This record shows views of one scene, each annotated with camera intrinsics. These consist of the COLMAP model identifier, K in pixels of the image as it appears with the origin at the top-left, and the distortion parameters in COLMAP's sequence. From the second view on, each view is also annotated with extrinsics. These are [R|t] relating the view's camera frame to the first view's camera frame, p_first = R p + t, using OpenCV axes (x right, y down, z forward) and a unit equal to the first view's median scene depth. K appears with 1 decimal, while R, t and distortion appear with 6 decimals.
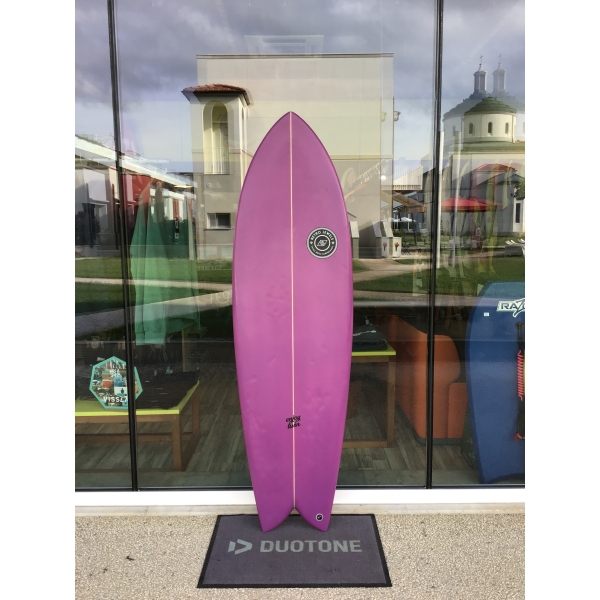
lens RADIAL K [[562.3, 0, 300.0], [0, 562.3, 300.0], [0, 0, 1]] dist [0.090028, -0.181734]
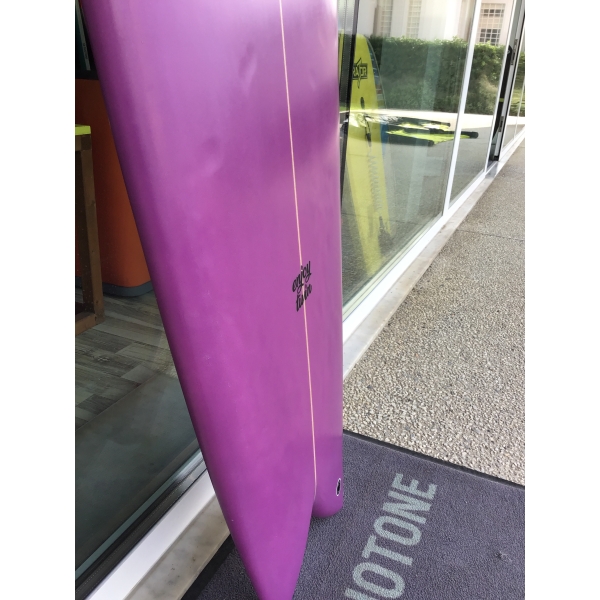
lens RADIAL K [[562.3, 0, 300.0], [0, 562.3, 300.0], [0, 0, 1]] dist [0.090028, -0.181734]
pose [[0.401727, -0.329183, 0.854549, -0.287020], [0.077862, 0.942058, 0.326289, 0.122920], [-0.912443, -0.064543, 0.404081, 0.886722]]
